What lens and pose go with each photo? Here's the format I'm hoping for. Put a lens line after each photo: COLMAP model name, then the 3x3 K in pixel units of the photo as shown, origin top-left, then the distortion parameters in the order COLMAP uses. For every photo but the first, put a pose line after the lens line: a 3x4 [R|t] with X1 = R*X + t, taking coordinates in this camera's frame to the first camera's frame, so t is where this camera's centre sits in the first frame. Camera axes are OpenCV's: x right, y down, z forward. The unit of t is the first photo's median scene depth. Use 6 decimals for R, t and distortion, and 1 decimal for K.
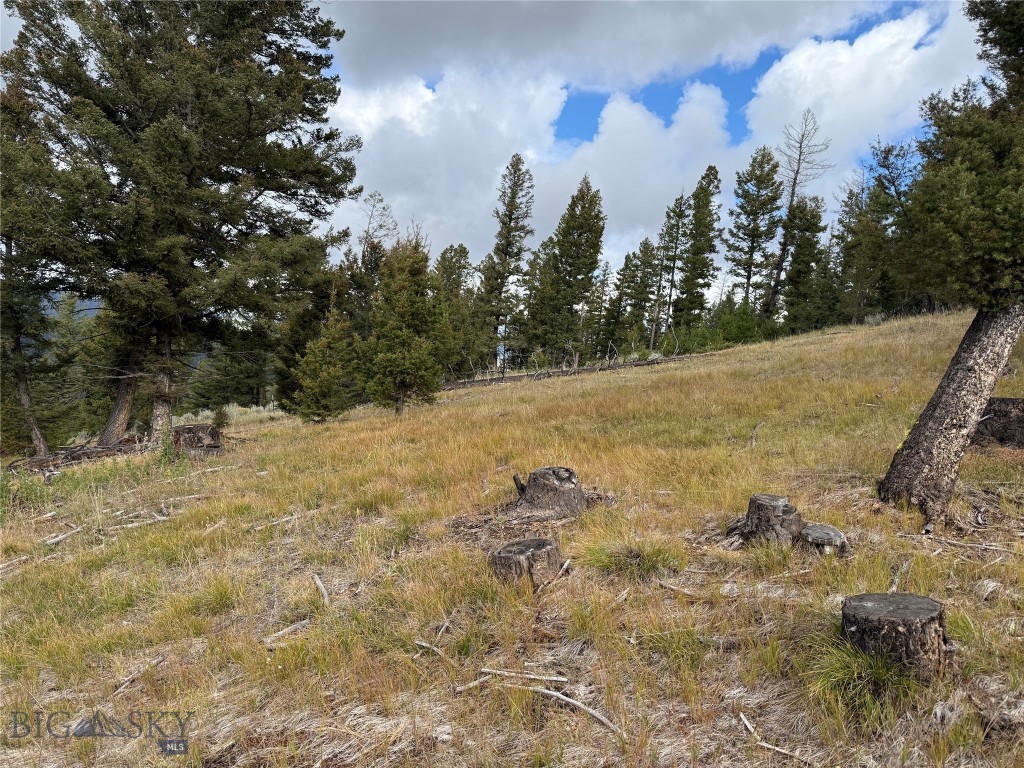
lens RADIAL K [[710.6, 0, 512.0], [0, 710.6, 384.0], [0, 0, 1]] dist [0.001366, -0.004906]
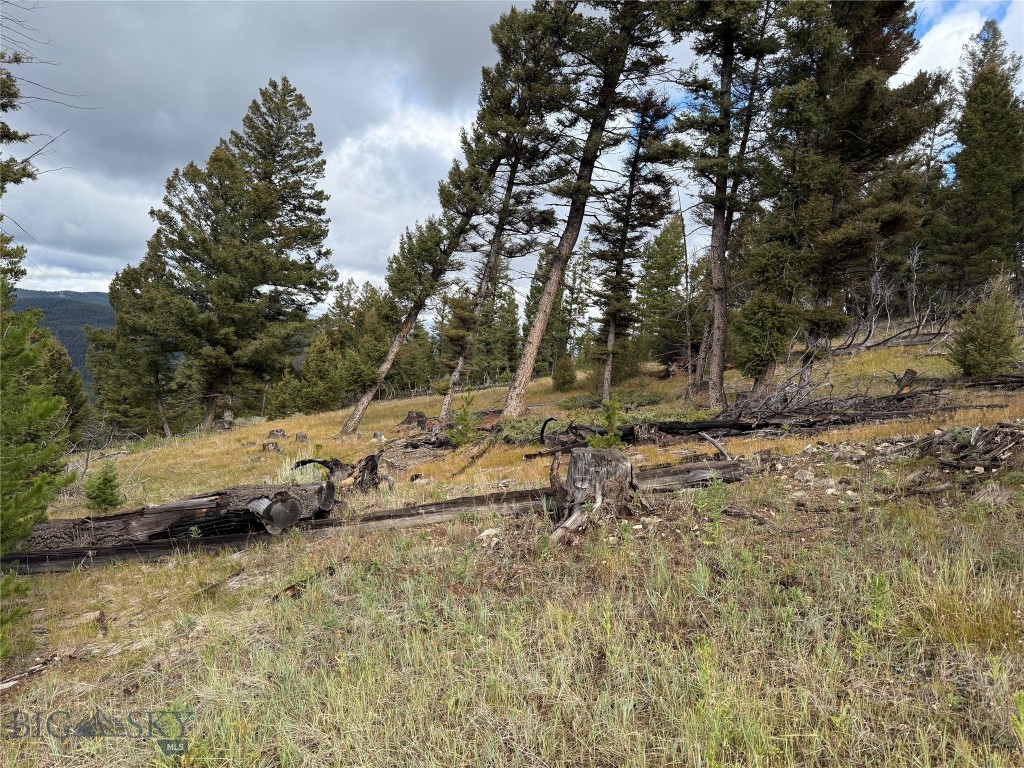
lens RADIAL K [[710.6, 0, 512.0], [0, 710.6, 384.0], [0, 0, 1]] dist [0.001366, -0.004906]
pose [[0.988938, -0.001428, -0.148326, 0.519381], [0.000126, 0.999961, -0.008790, -0.024779], [0.148332, 0.008674, 0.988900, -0.731669]]
